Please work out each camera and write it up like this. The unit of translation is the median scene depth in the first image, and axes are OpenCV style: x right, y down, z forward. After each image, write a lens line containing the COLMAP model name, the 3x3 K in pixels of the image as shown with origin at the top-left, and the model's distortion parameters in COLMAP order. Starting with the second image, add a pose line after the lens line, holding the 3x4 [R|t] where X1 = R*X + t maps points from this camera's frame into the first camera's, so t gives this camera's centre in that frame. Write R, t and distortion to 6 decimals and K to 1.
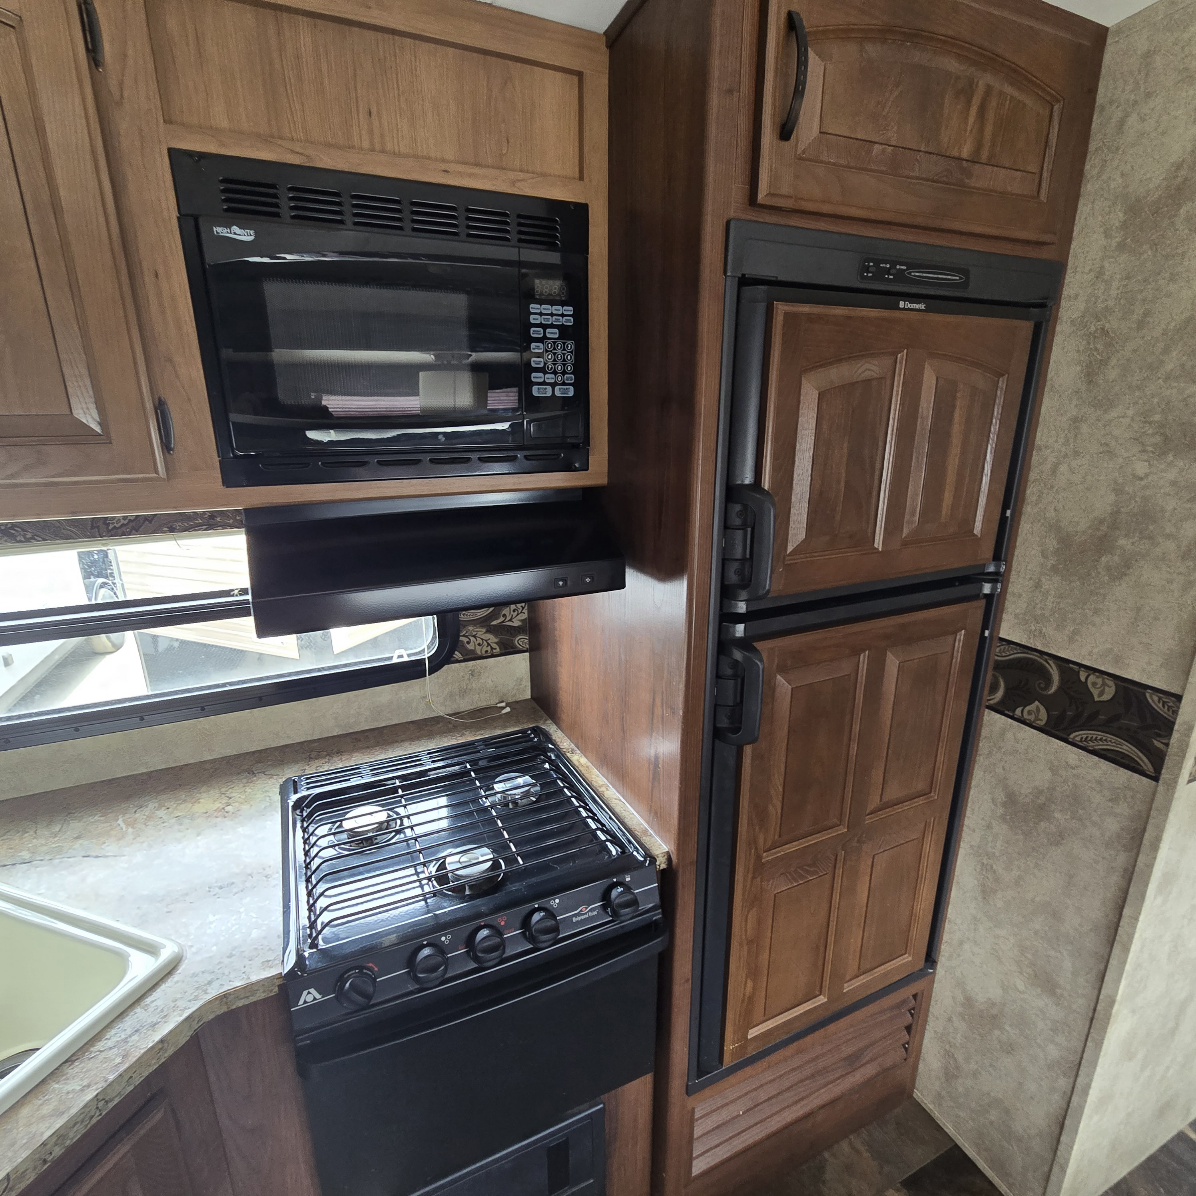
lens RADIAL K [[655.8, 0, 592.6], [0, 655.8, 609.1], [0, 0, 1]] dist [-0.001837, 0.001557]
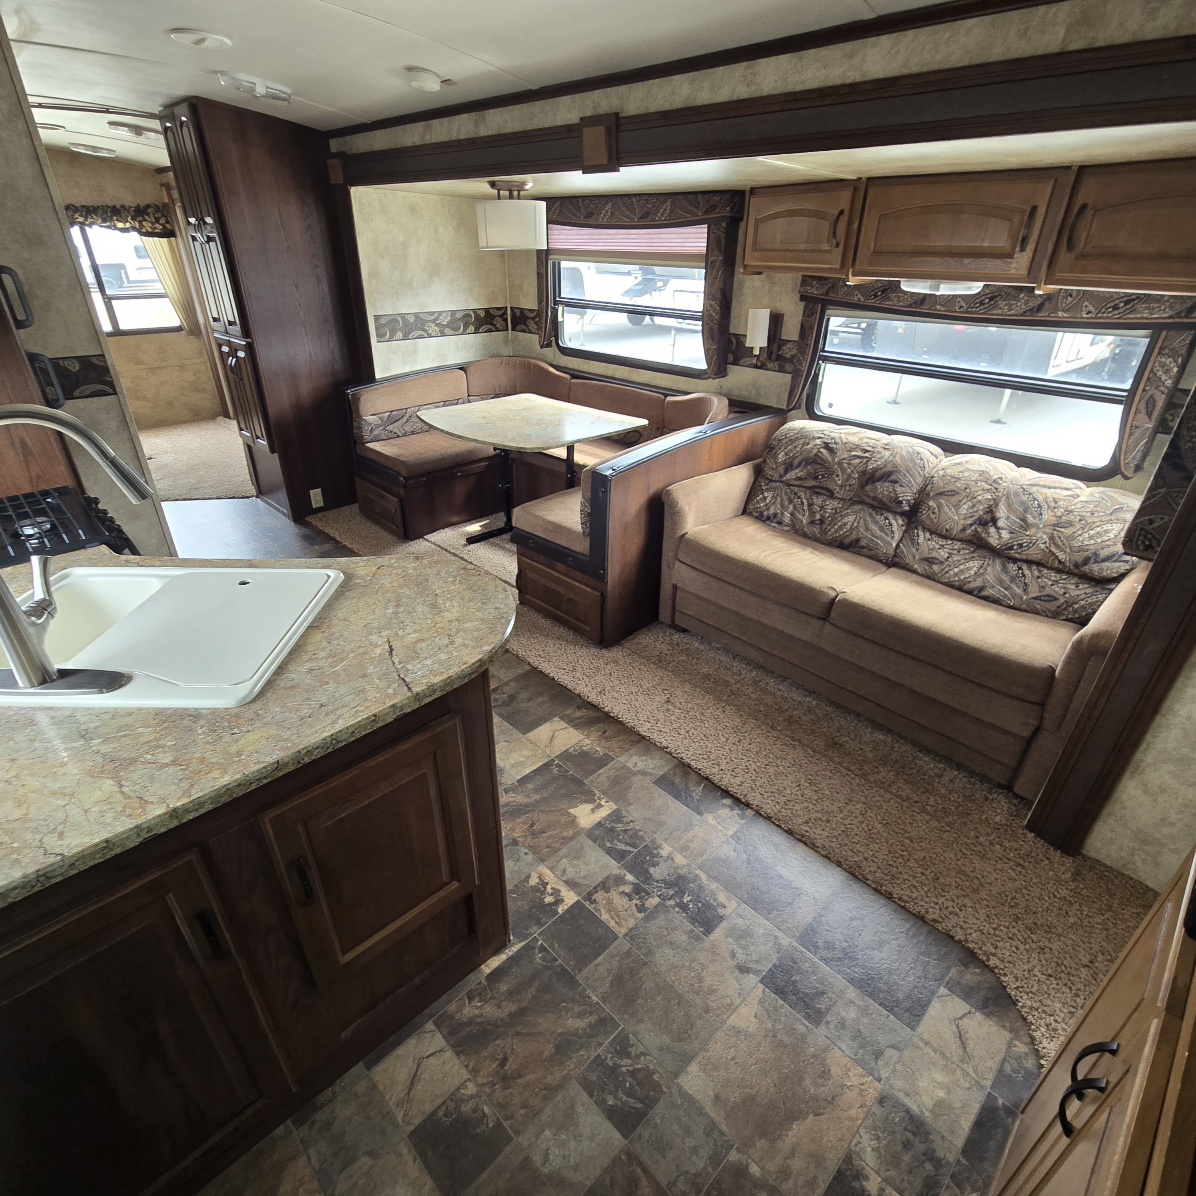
lens RADIAL K [[655.8, 0, 590.1], [0, 655.8, 613.6], [0, 0, 1]] dist [-0.001837, 0.001557]
pose [[-0.325059, -0.465882, 0.822977, -2.059727], [0.272122, 0.787351, 0.553197, 0.032331], [-0.905696, 0.403772, -0.129159, 0.037893]]
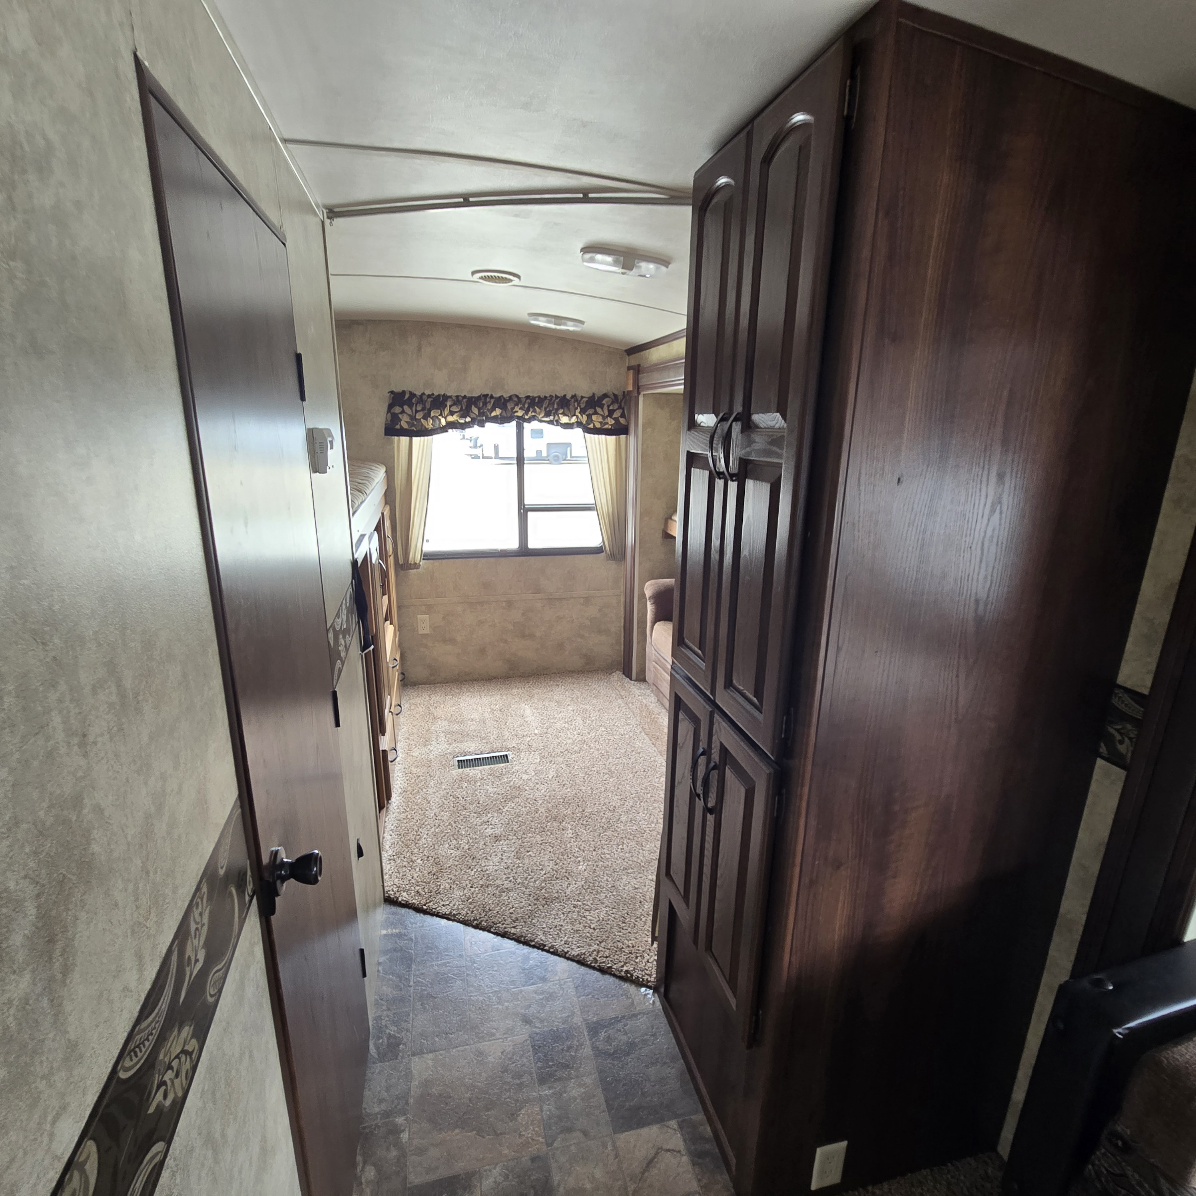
lens RADIAL K [[655.8, 0, 587.4], [0, 655.8, 611.8], [0, 0, 1]] dist [-0.001837, 0.001557]
pose [[0.206246, -0.265425, 0.941813, 0.967629], [0.274098, 0.939644, 0.204790, -0.223121], [-0.939326, 0.215912, 0.266550, 0.592879]]
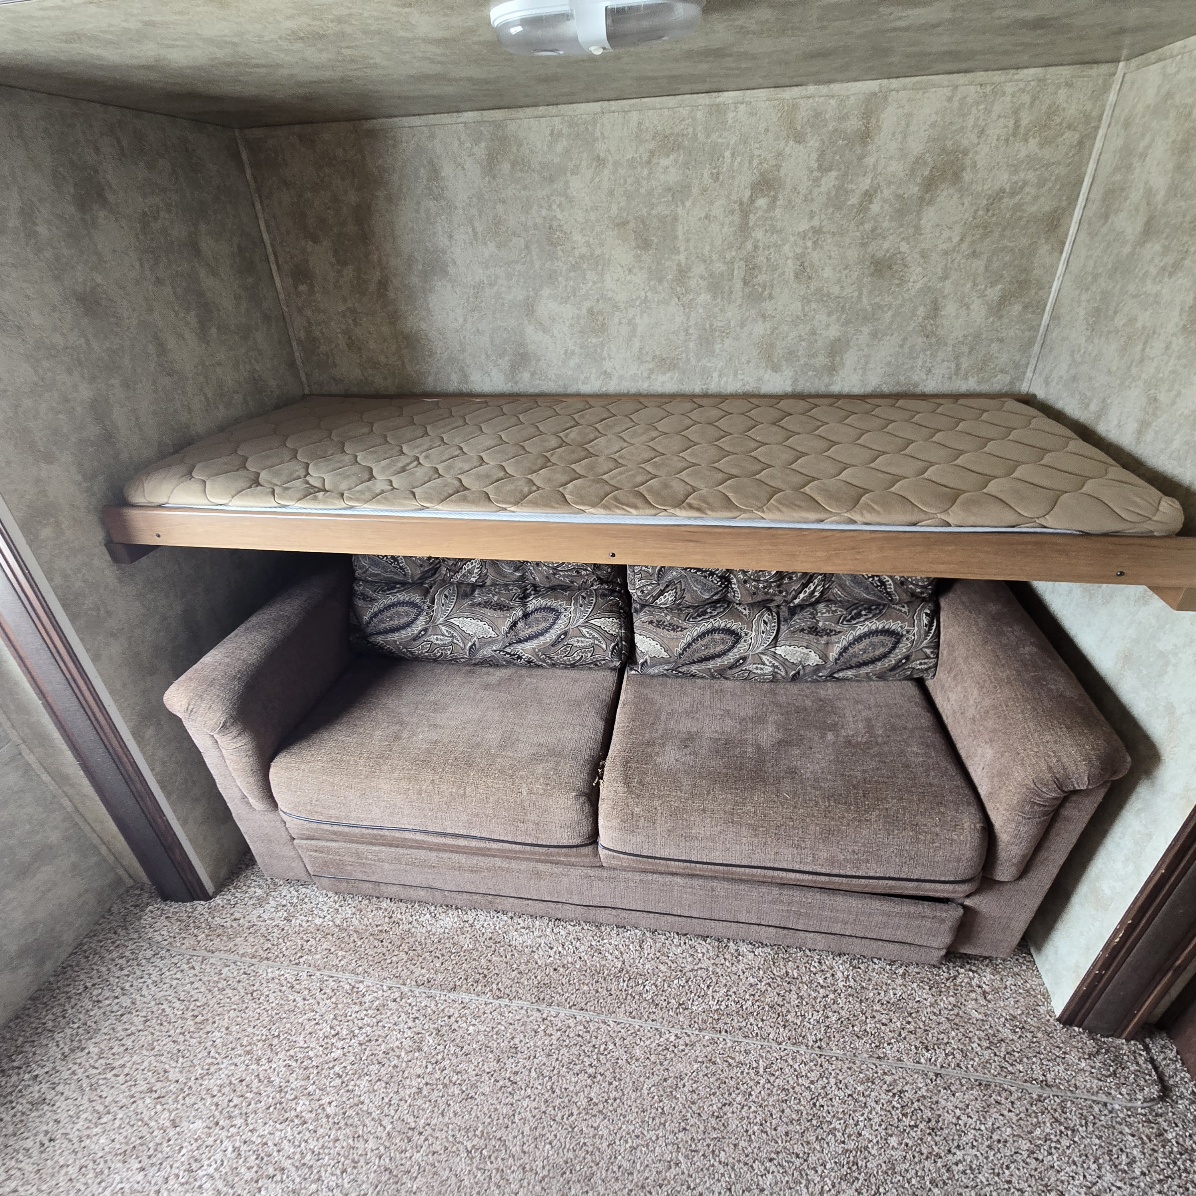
lens RADIAL K [[655.8, 0, 589.5], [0, 655.8, 612.7], [0, 0, 1]] dist [-0.001837, 0.001557]
pose [[-0.822385, -0.260376, 0.505852, 3.194347], [0.212053, 0.684778, 0.697218, -0.382426], [-0.527935, 0.680650, -0.507937, 1.325941]]
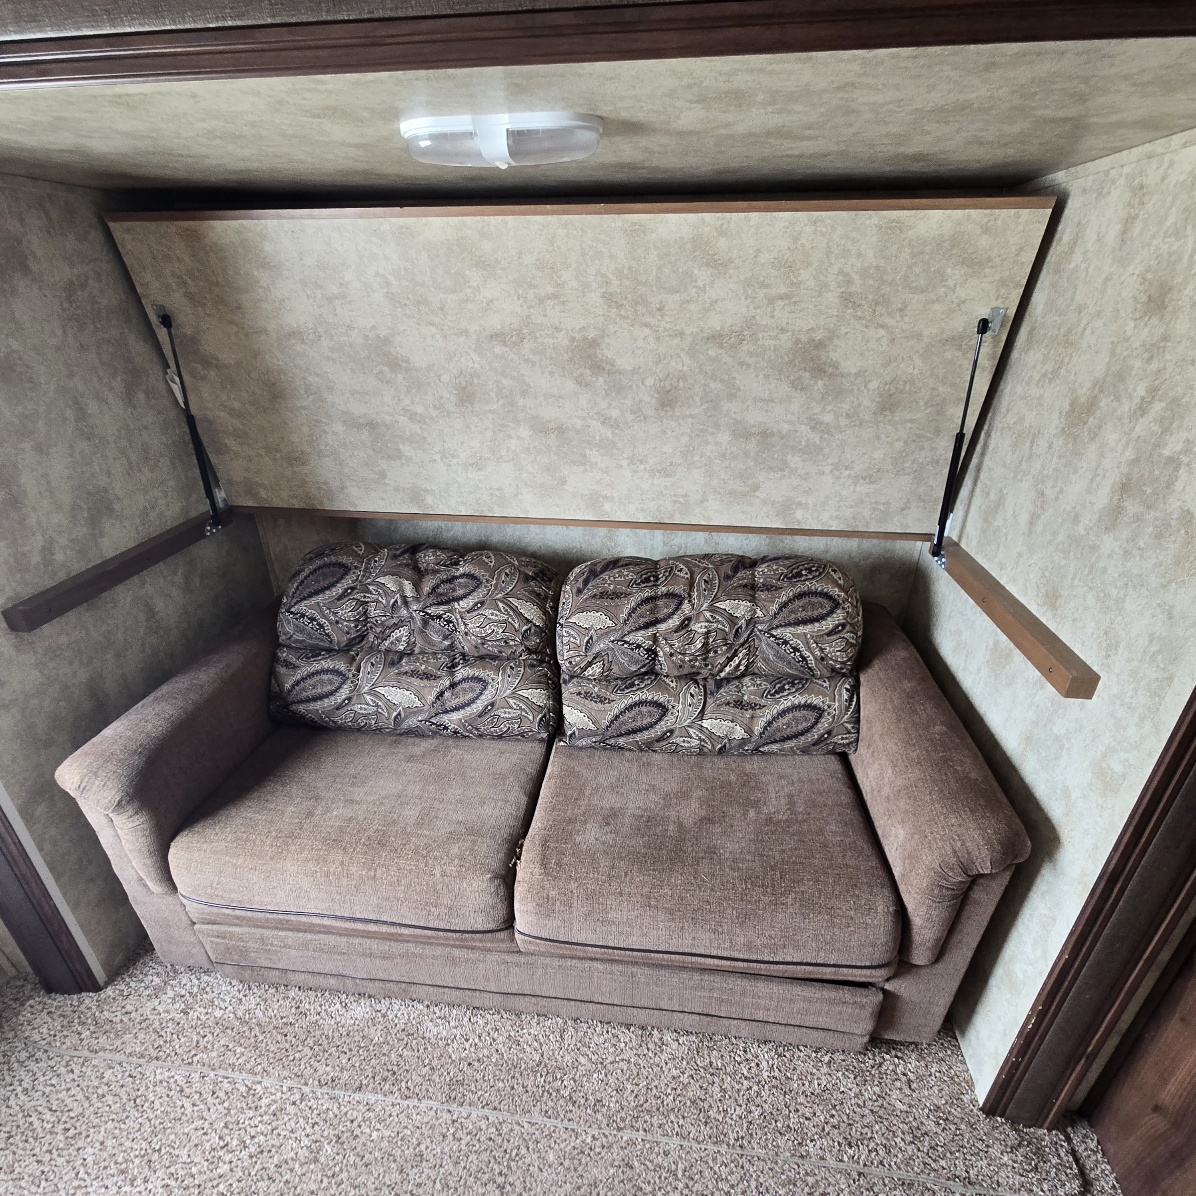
lens RADIAL K [[655.8, 0, 589.0], [0, 655.8, 613.3], [0, 0, 1]] dist [-0.001837, 0.001557]
pose [[-0.845972, -0.232982, 0.479636, 3.135711], [0.166350, 0.739293, 0.652513, -0.398144], [-0.506616, 0.631795, -0.586665, 1.249043]]
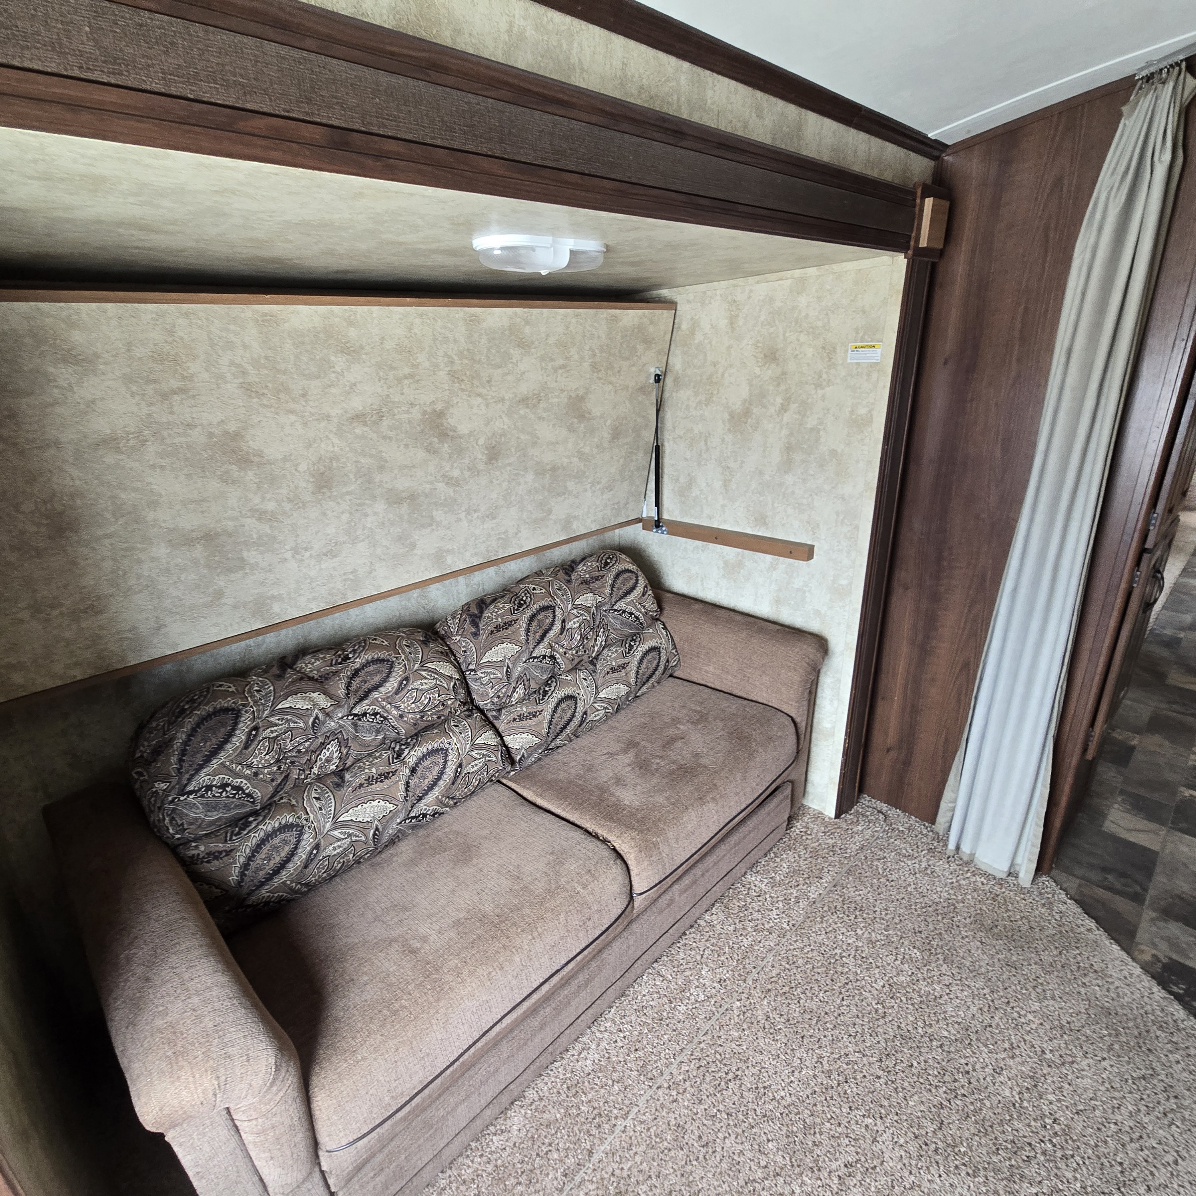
lens RADIAL K [[655.8, 0, 593.1], [0, 655.8, 613.6], [0, 0, 1]] dist [-0.001837, 0.001557]
pose [[-0.940988, 0.168095, -0.293745, 4.139711], [-0.052540, 0.784860, 0.617442, -0.528735], [0.334338, 0.596439, -0.729711, 1.624571]]
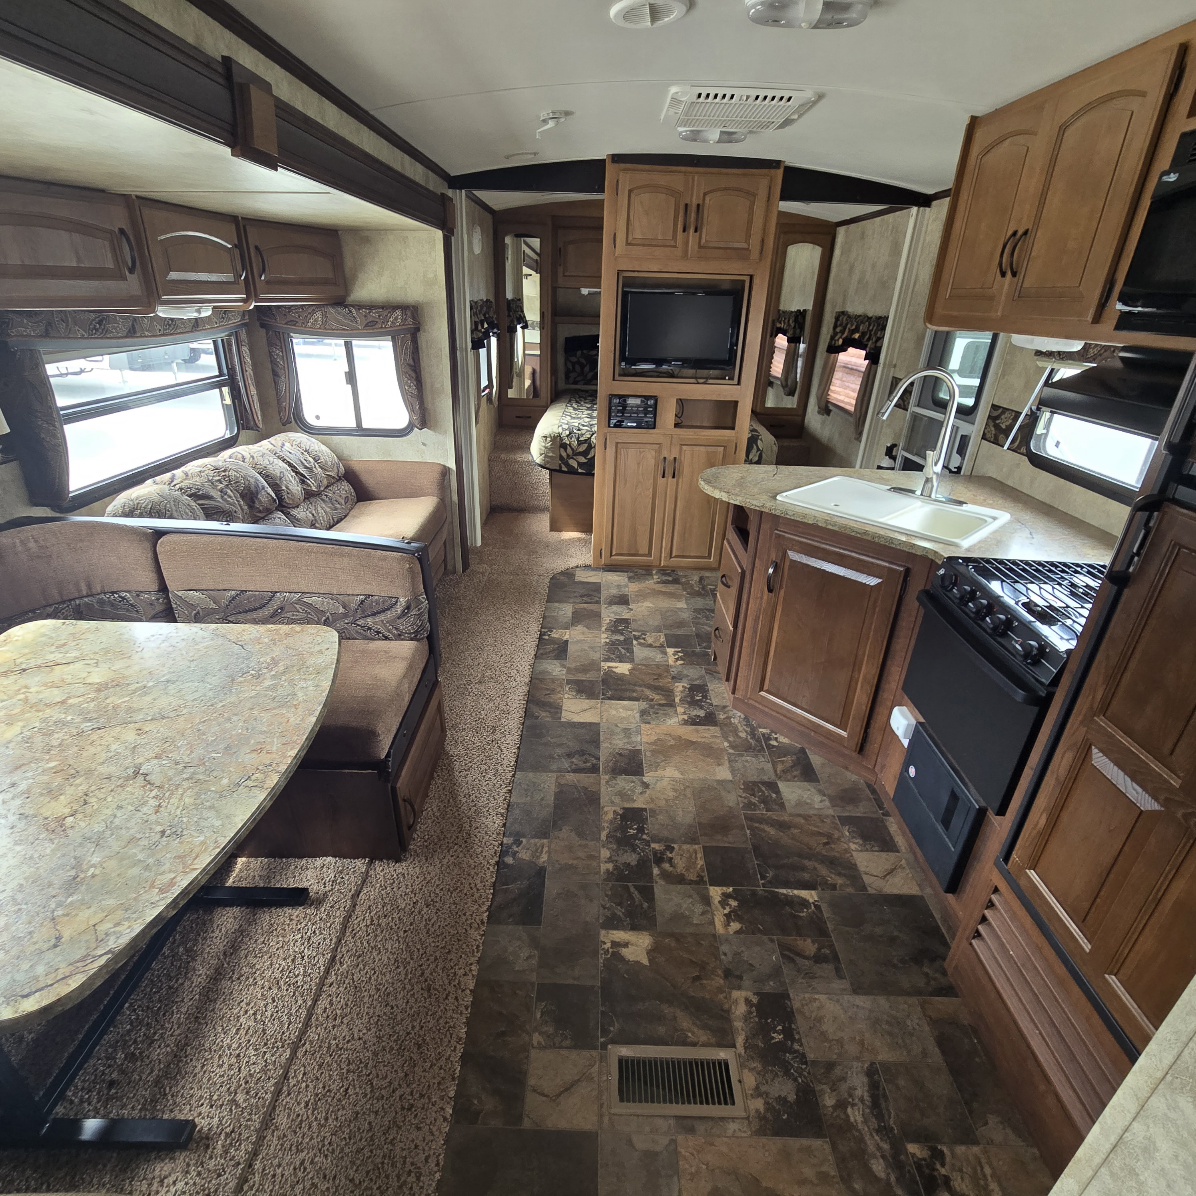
lens RADIAL K [[655.8, 0, 591.6], [0, 655.8, 609.4], [0, 0, 1]] dist [-0.001837, 0.001557]
pose [[-0.436593, 0.385573, -0.812847, 1.479302], [-0.292681, 0.793484, 0.533592, -0.098529], [0.850720, 0.470868, -0.233580, 0.462115]]
